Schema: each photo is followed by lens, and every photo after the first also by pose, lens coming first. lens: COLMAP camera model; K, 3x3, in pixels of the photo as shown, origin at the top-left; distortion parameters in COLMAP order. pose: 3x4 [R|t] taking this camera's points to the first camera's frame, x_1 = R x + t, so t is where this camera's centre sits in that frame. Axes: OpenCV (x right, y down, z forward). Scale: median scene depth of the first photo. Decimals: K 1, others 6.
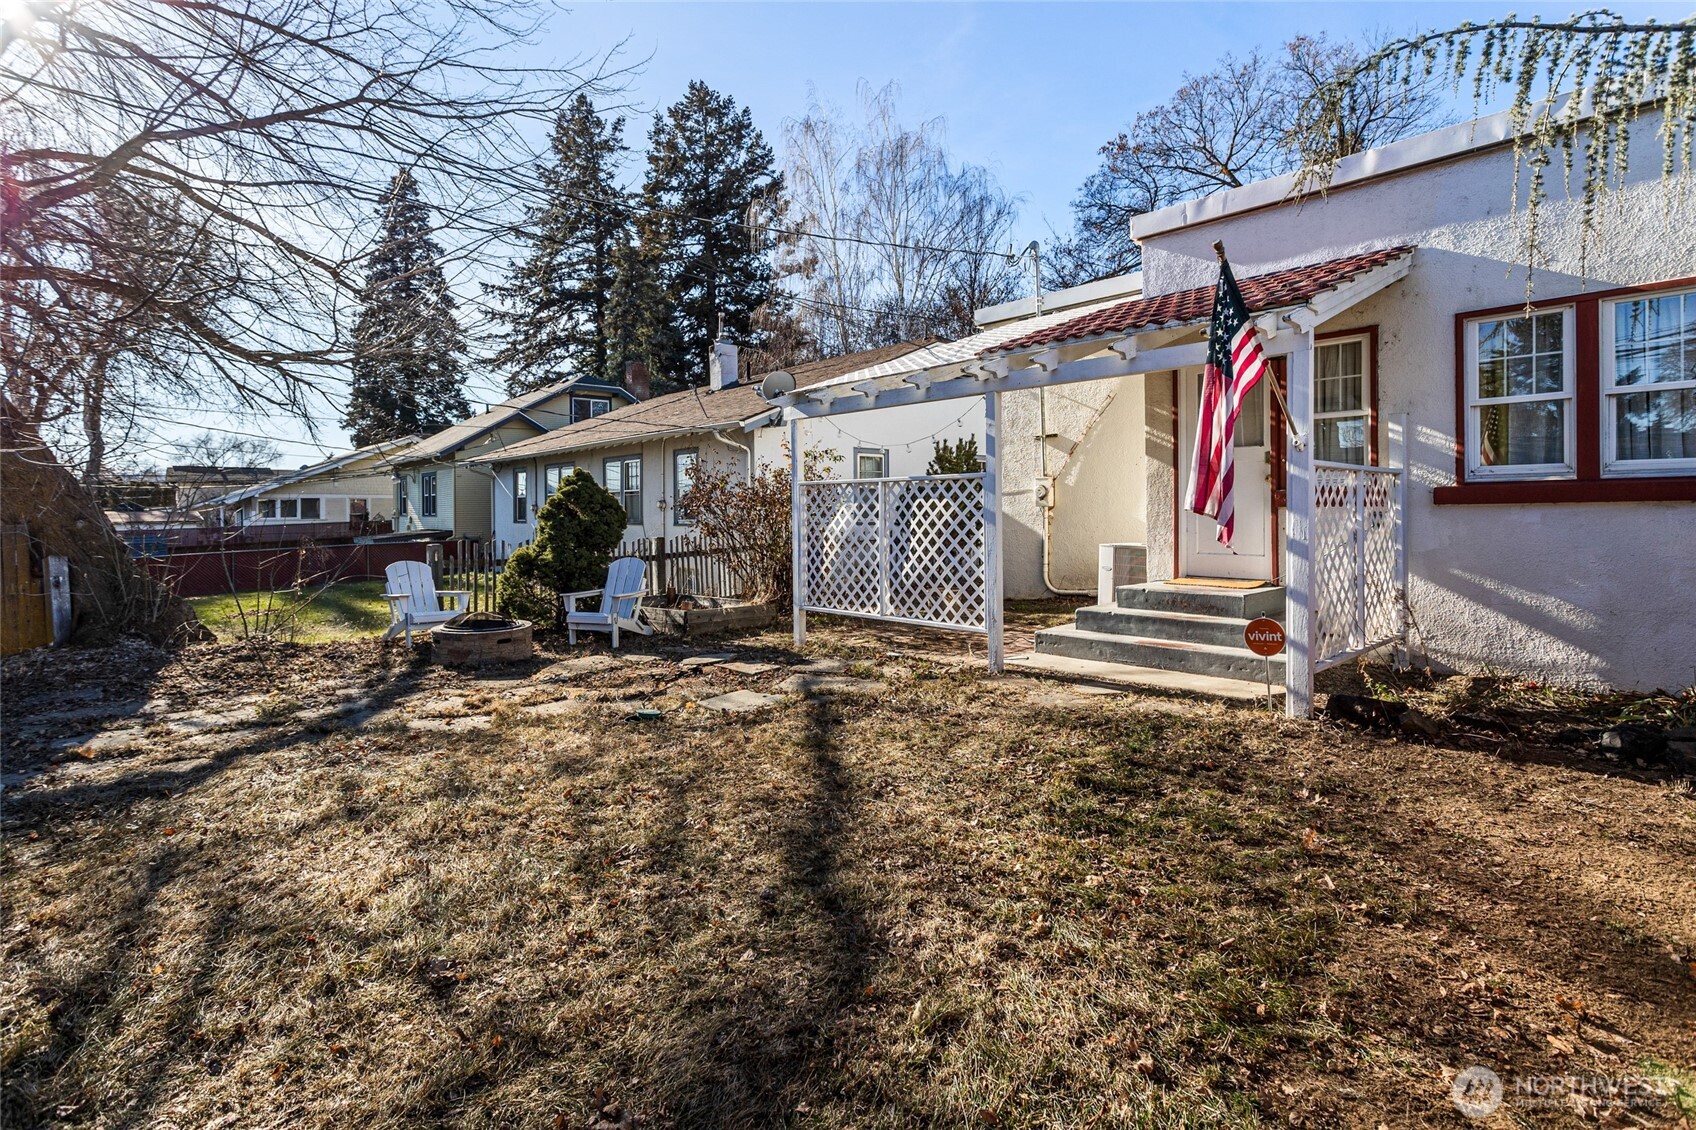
lens RADIAL K [[856.9, 0, 876.7], [0, 856.9, 527.5], [0, 0, 1]] dist [0.002413, 0.000532]
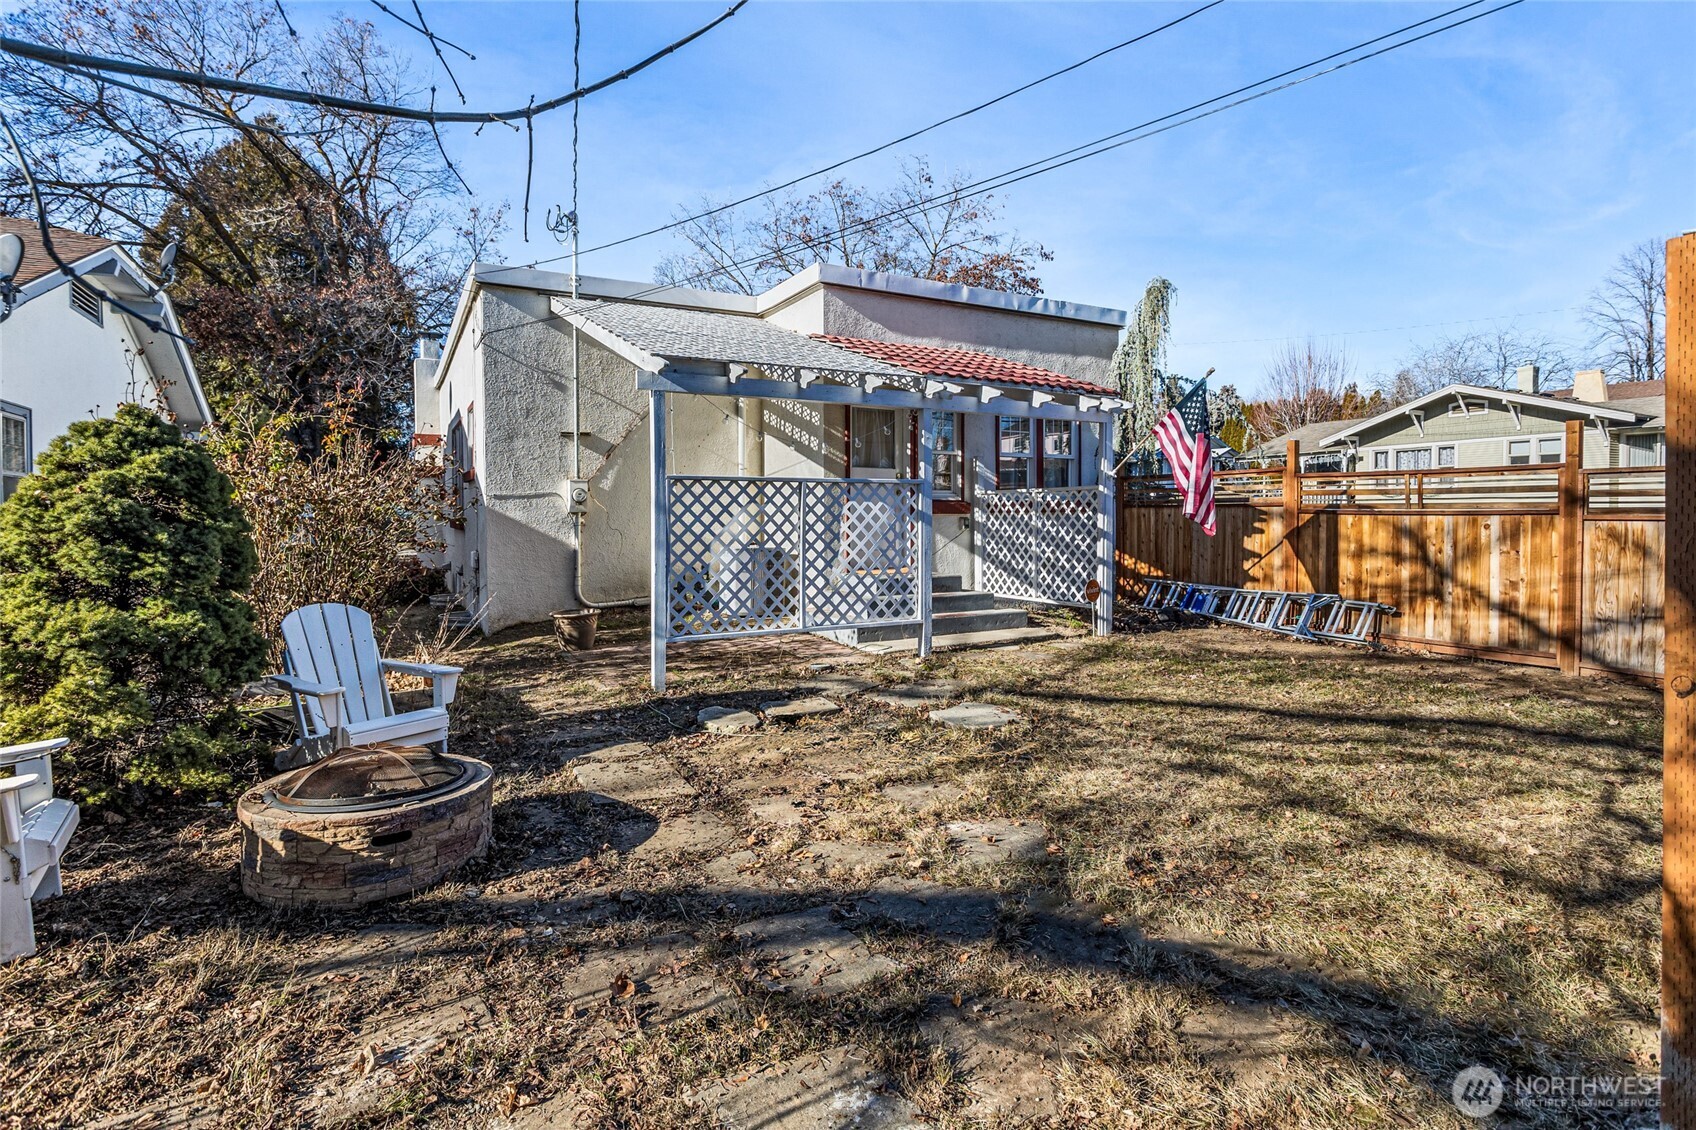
lens RADIAL K [[889.4, 0, 848.9], [0, 889.4, 540.9], [0, 0, 1]] dist [-0.002515, 0.000280]
pose [[0.217561, -0.016712, 0.975904, -0.889186], [0.021860, 0.999686, 0.012246, -0.000011], [-0.975802, 0.018669, 0.217858, 0.723674]]
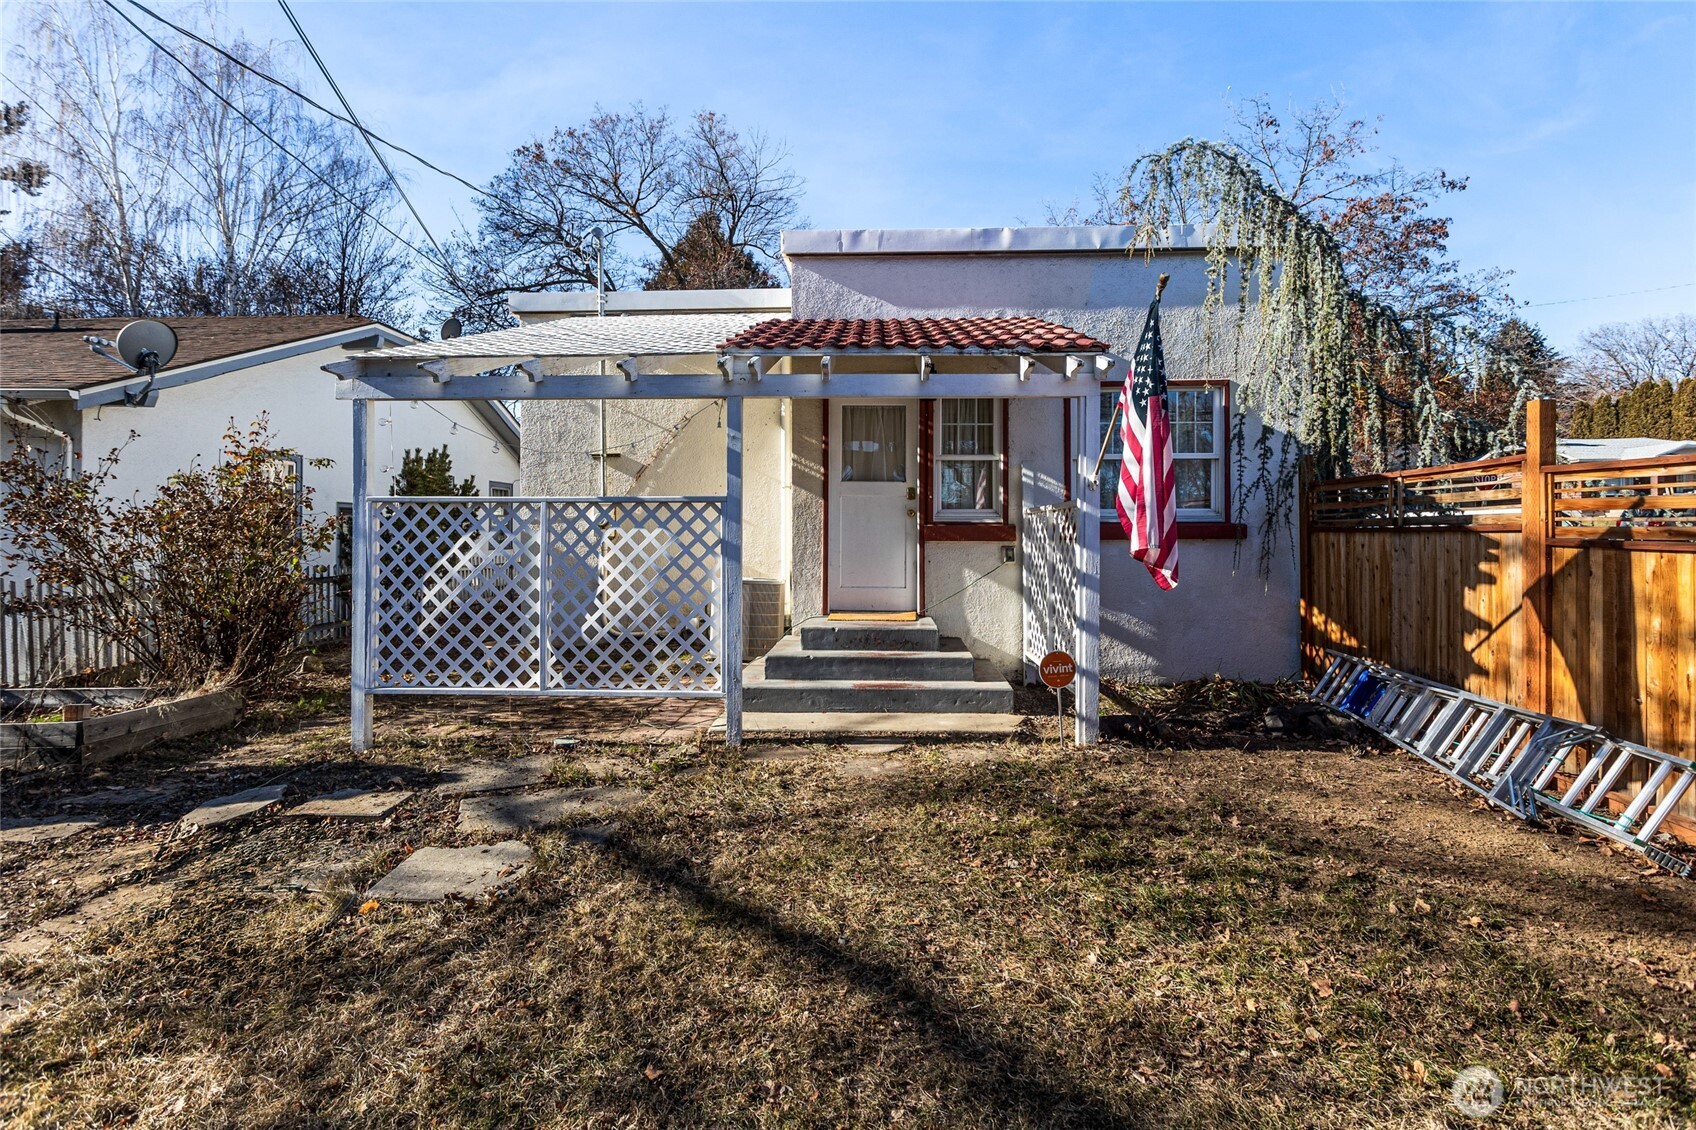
lens RADIAL K [[826.2, 0, 884.7], [0, 826.2, 535.7], [0, 0, 1]] dist [0.001189, 0.000110]
pose [[0.709618, 0.011240, 0.704497, -0.259400], [0.006039, 0.999739, -0.022033, -0.007637], [-0.704561, 0.019890, 0.709365, 0.293321]]
